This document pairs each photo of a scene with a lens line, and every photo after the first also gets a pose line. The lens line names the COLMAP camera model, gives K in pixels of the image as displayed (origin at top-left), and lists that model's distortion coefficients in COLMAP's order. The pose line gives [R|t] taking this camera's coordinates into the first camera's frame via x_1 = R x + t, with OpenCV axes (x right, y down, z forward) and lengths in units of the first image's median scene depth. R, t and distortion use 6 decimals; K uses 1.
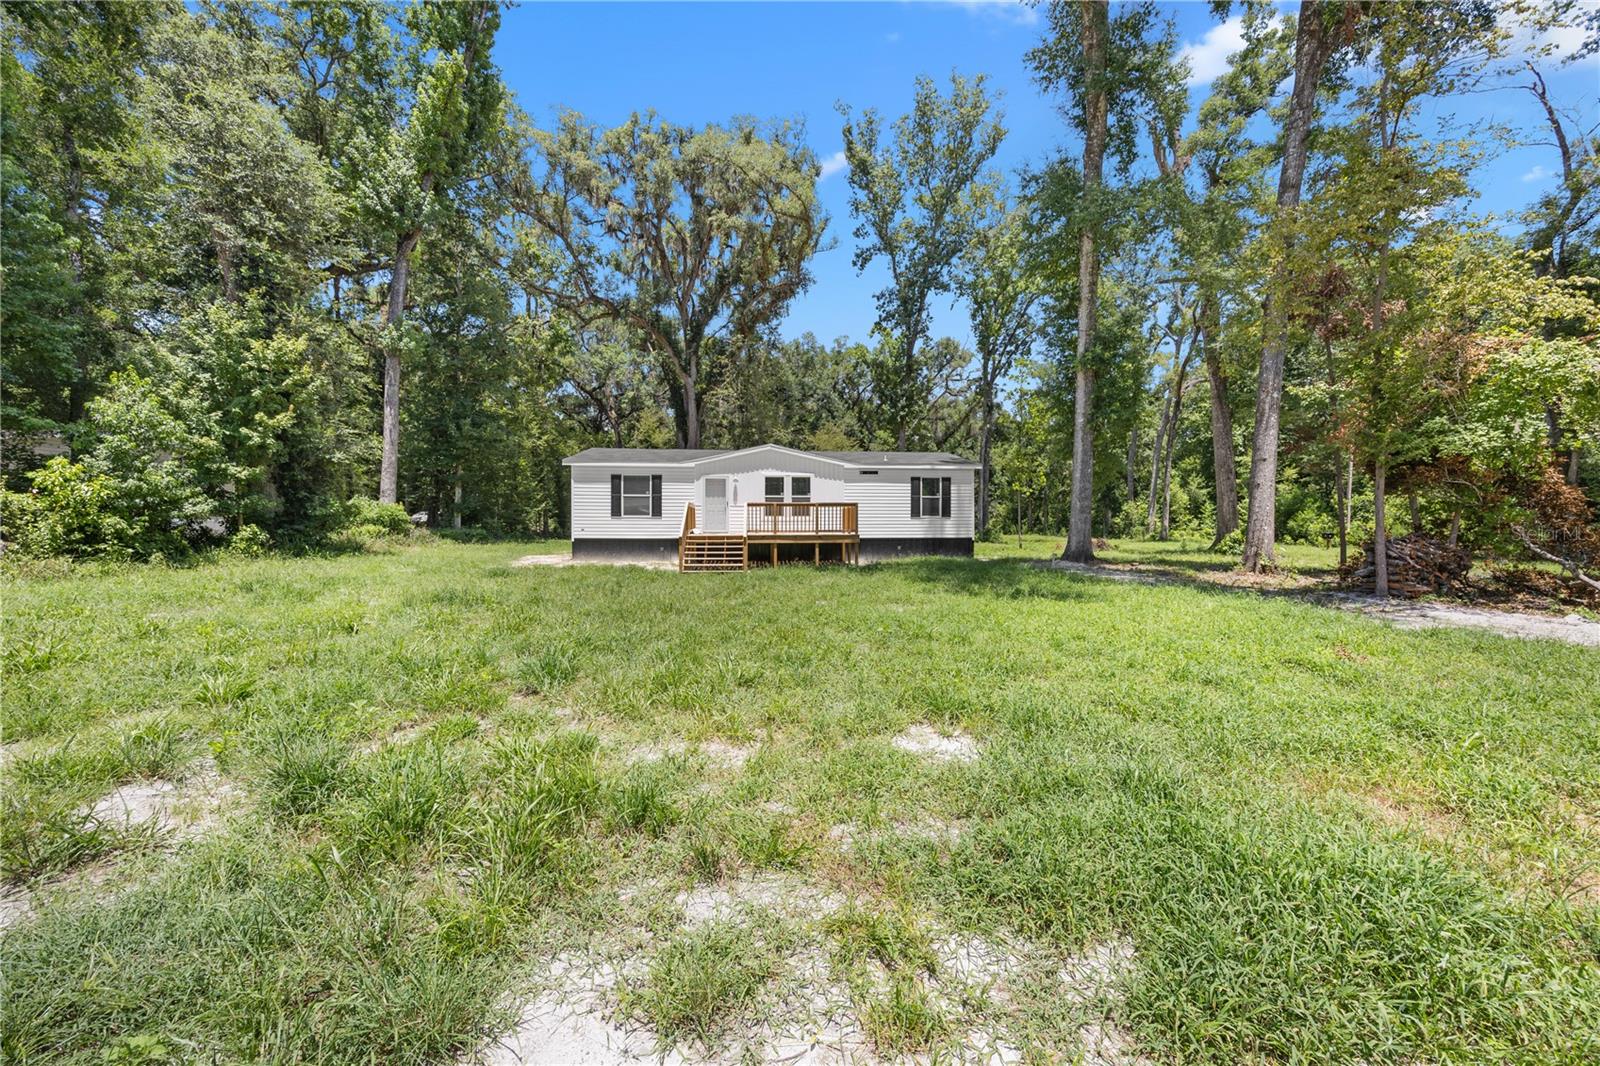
lens RADIAL K [[606.2, 0, 800.0], [0, 606.2, 533.0], [0, 0, 1]] dist [-0.009744, 0.000031]
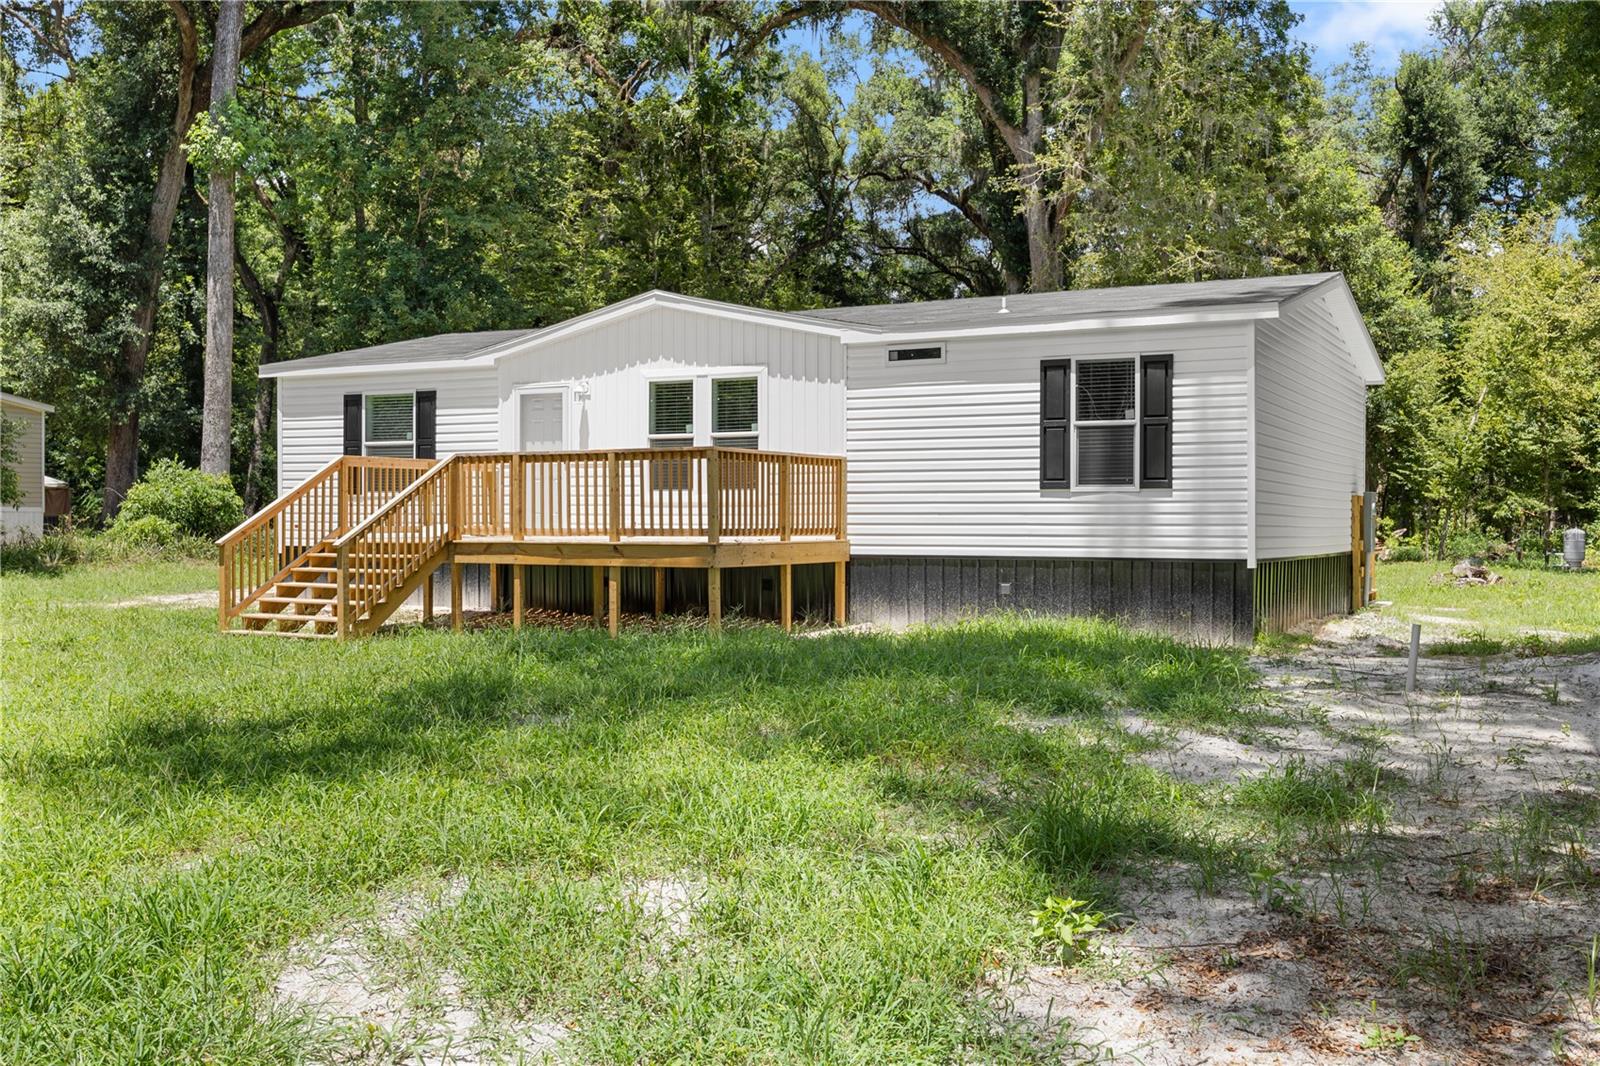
lens RADIAL K [[1492.0, 0, 800.0], [0, 1492.0, 533.0], [0, 0, 1]] dist [-0.000608, 0.005799]
pose [[0.840126, 0.006457, -0.542352, 0.238415], [-0.009193, 0.999955, -0.002334, -0.000633], [0.542313, 0.006947, 0.840148, 0.141269]]
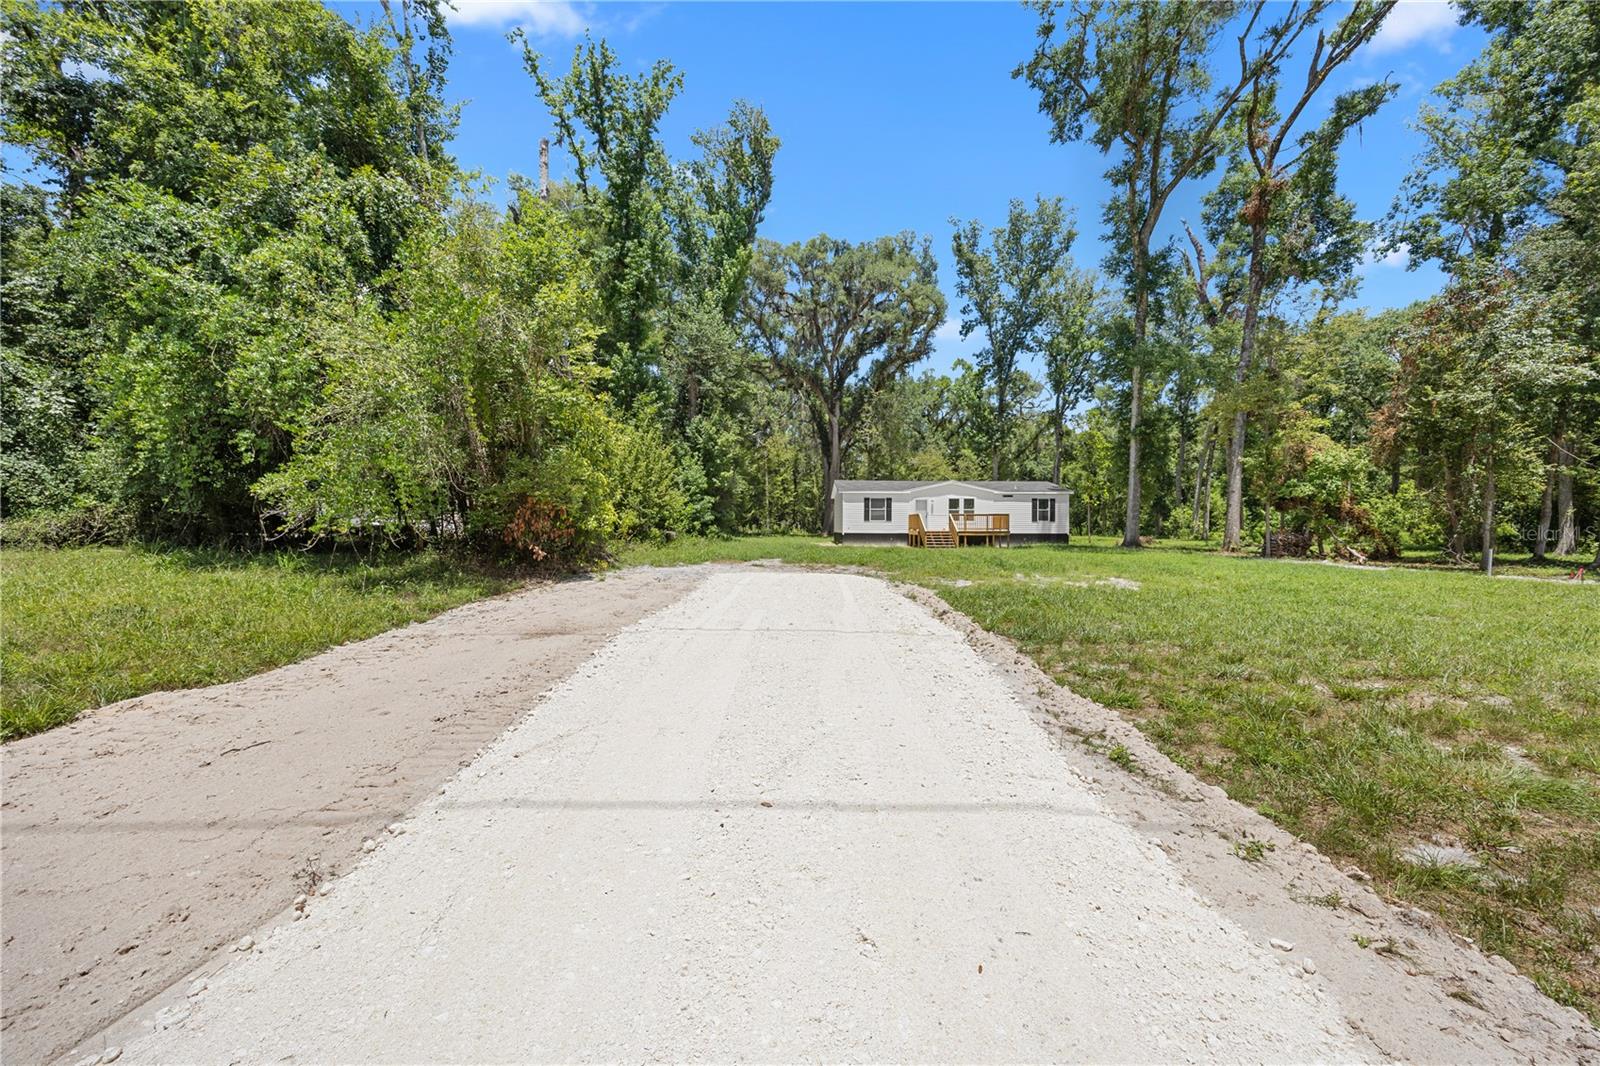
lens RADIAL K [[606.2, 0, 800.0], [0, 606.2, 533.0], [0, 0, 1]] dist [-0.009744, 0.000031]
pose [[0.997204, 0.003638, -0.074644, -0.170353], [-0.003967, 0.999983, -0.004259, 0.008214], [0.074627, 0.004543, 0.997201, -0.380513]]
